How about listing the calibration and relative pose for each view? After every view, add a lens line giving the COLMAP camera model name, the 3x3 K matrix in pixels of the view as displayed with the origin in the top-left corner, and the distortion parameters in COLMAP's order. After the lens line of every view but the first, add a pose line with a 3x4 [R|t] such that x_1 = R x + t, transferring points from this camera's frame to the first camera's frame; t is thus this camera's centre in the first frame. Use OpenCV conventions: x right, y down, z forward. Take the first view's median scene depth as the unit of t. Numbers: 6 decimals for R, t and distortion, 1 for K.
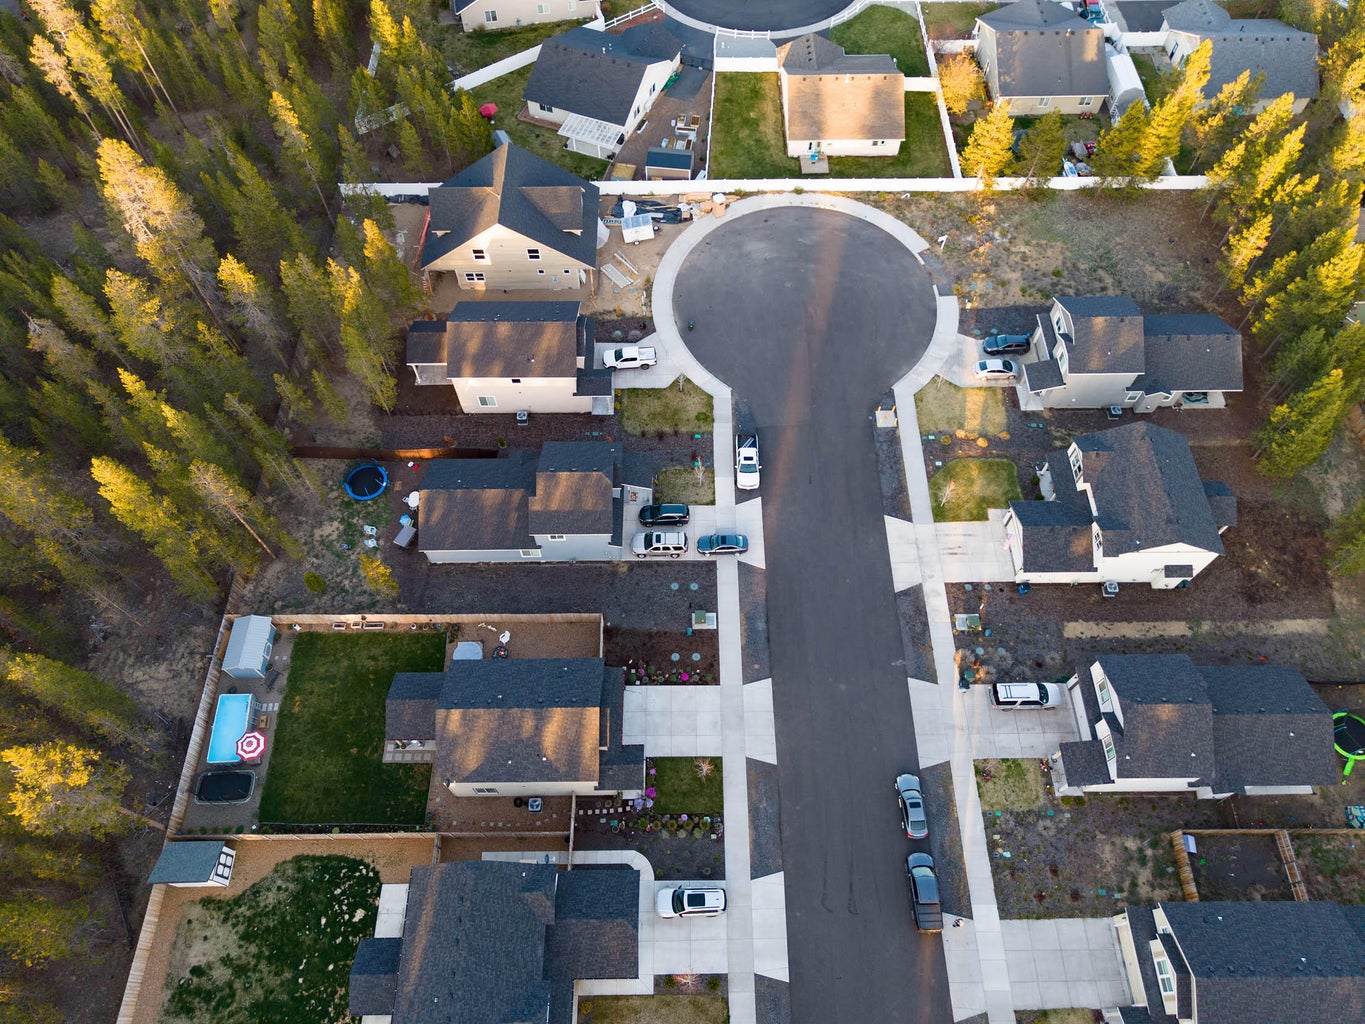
lens RADIAL K [[911.1, 0, 682.5], [0, 911.1, 512.0], [0, 0, 1]] dist [0.008827, -0.007487]
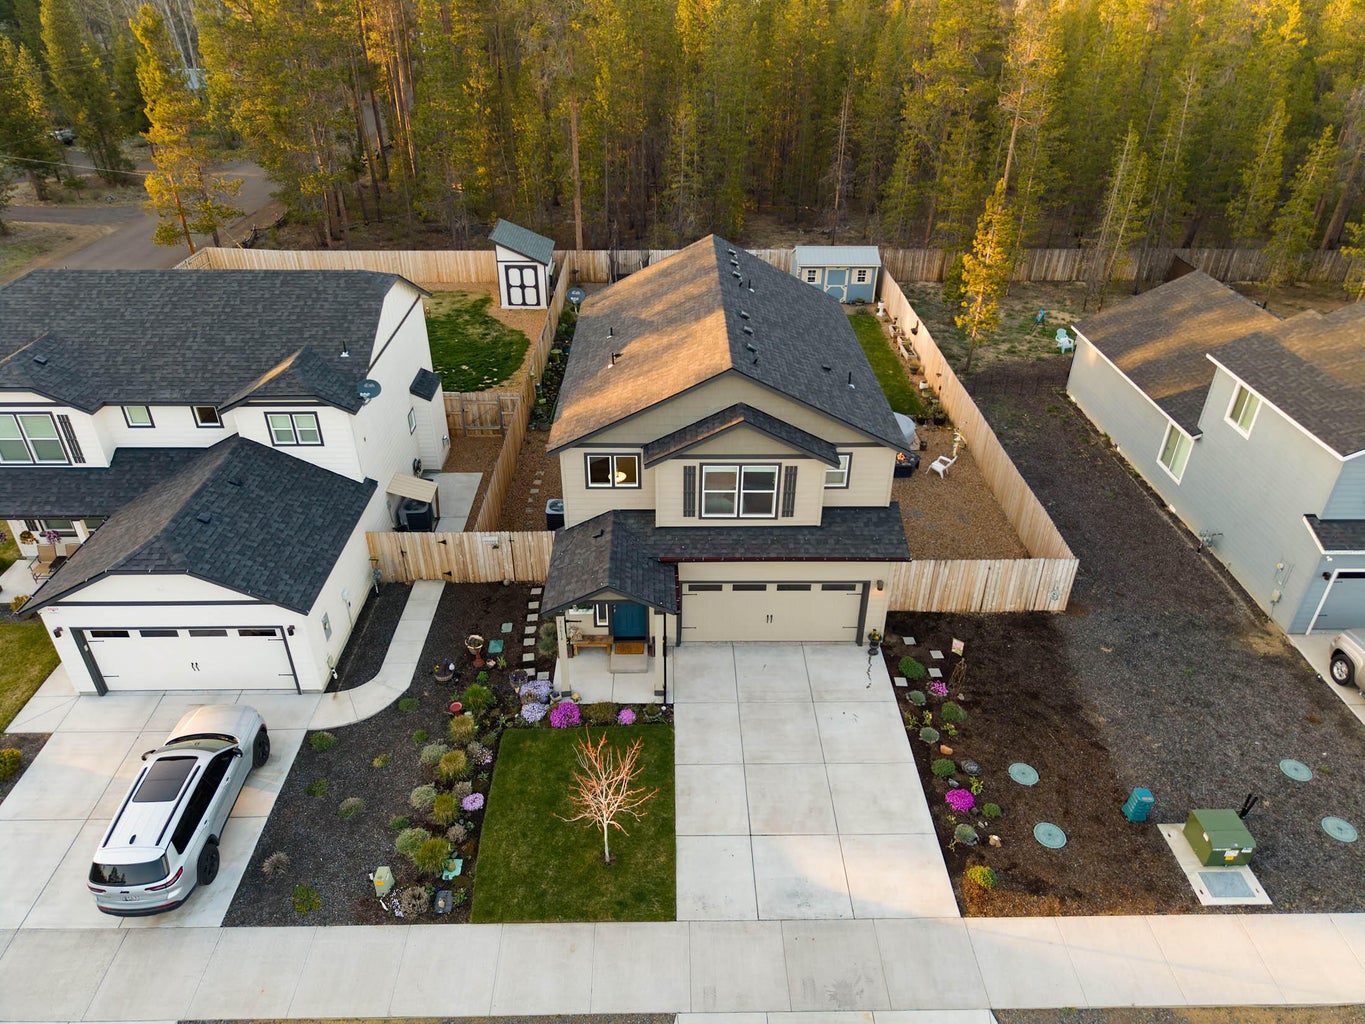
lens RADIAL K [[896.0, 0, 682.5], [0, 896.0, 512.0], [0, 0, 1]] dist [0.021449, -0.001776]
pose [[0.007812, 0.547274, -0.836917, 0.196265], [-0.865214, 0.423306, 0.268731, 0.151018], [0.501342, 0.722013, 0.476816, 0.806905]]
